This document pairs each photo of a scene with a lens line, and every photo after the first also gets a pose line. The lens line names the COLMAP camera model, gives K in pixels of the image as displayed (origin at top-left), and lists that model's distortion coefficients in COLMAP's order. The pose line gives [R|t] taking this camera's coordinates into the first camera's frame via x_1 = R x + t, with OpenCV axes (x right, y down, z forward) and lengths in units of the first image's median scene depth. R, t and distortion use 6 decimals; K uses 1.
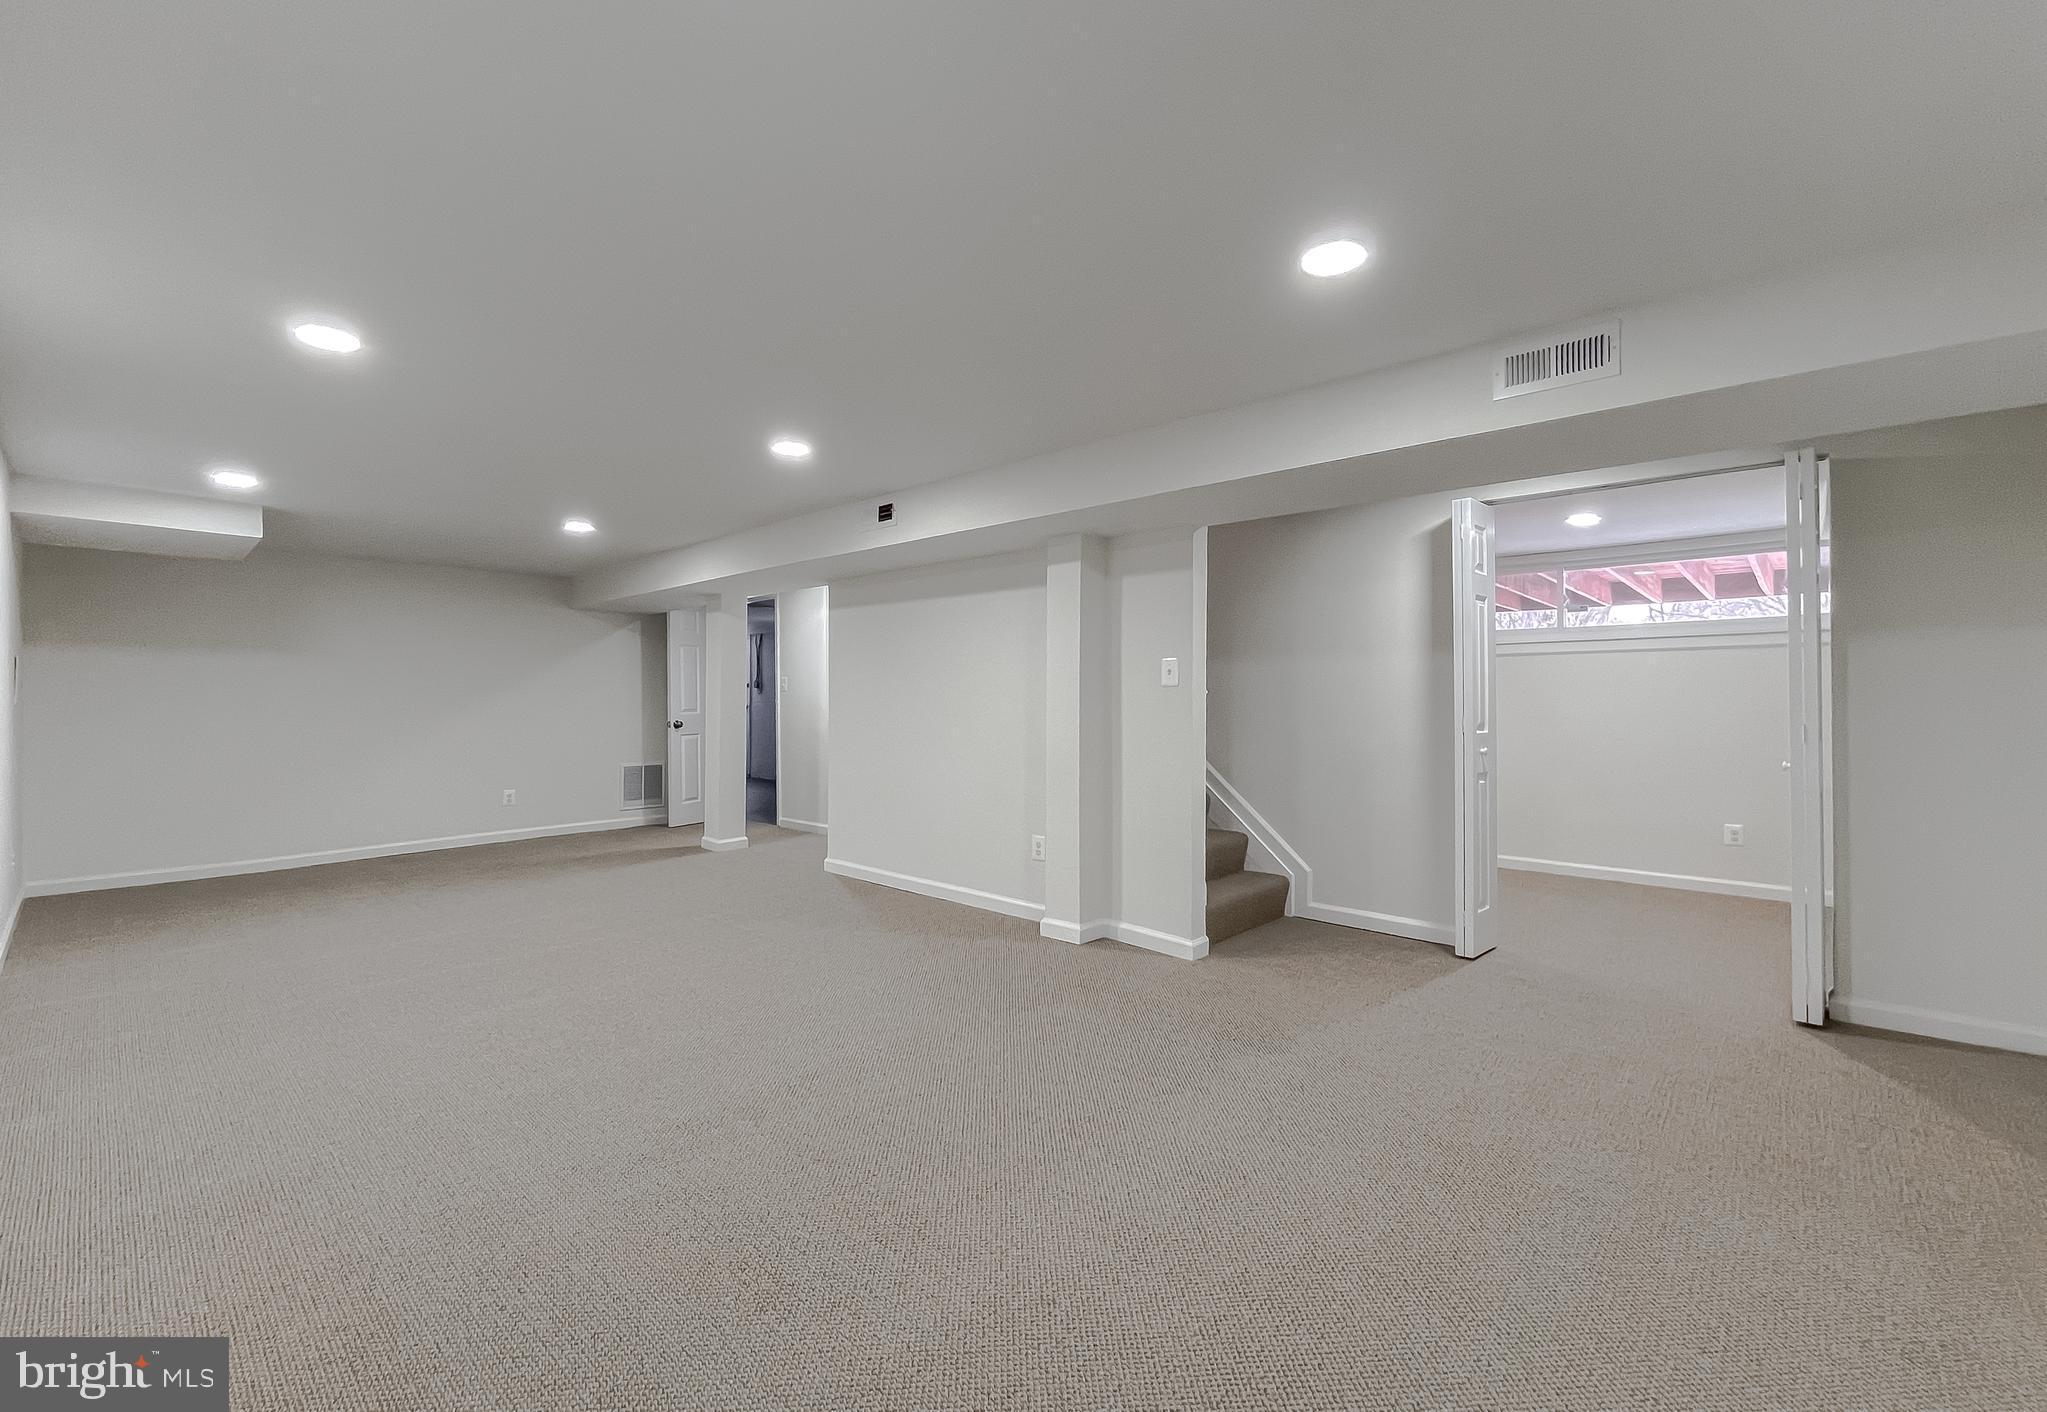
lens RADIAL K [[858.7, 0, 1023.5], [0, 858.7, 706.0], [0, 0, 1]] dist [0.002119, 0.000132]
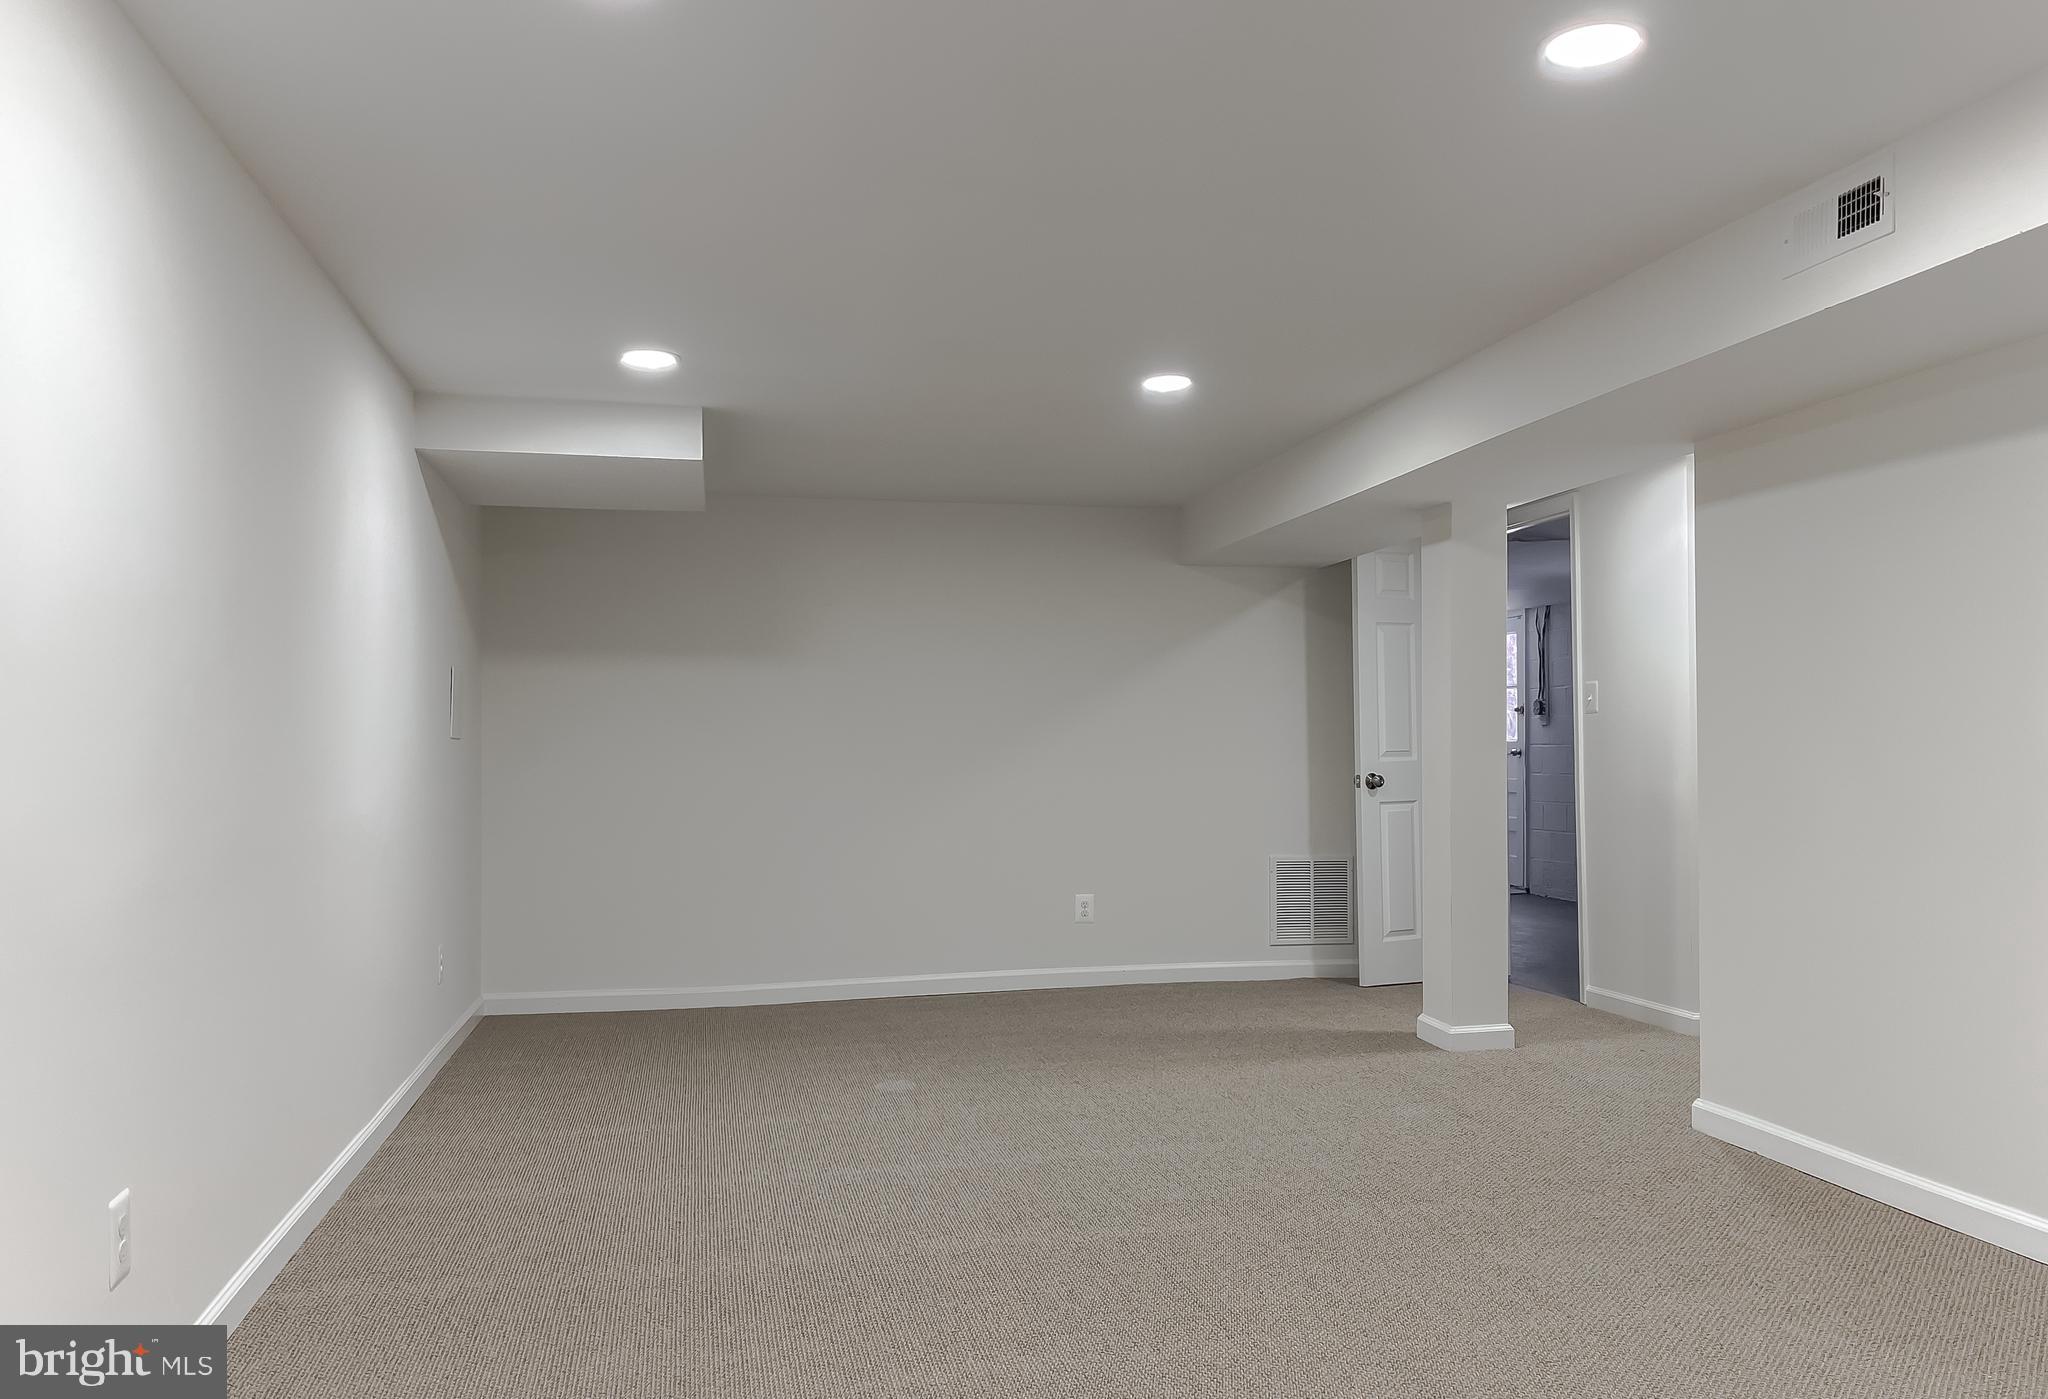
lens RADIAL K [[1547.1, 0, 1024.0], [0, 1547.1, 699.5], [0, 0, 1]] dist [0.028178, 0.001310]
pose [[0.810038, -0.021934, -0.585967, -0.040208], [-0.001104, 0.999241, -0.038929, 0.010388], [0.586376, 0.032180, 0.809400, 0.159699]]
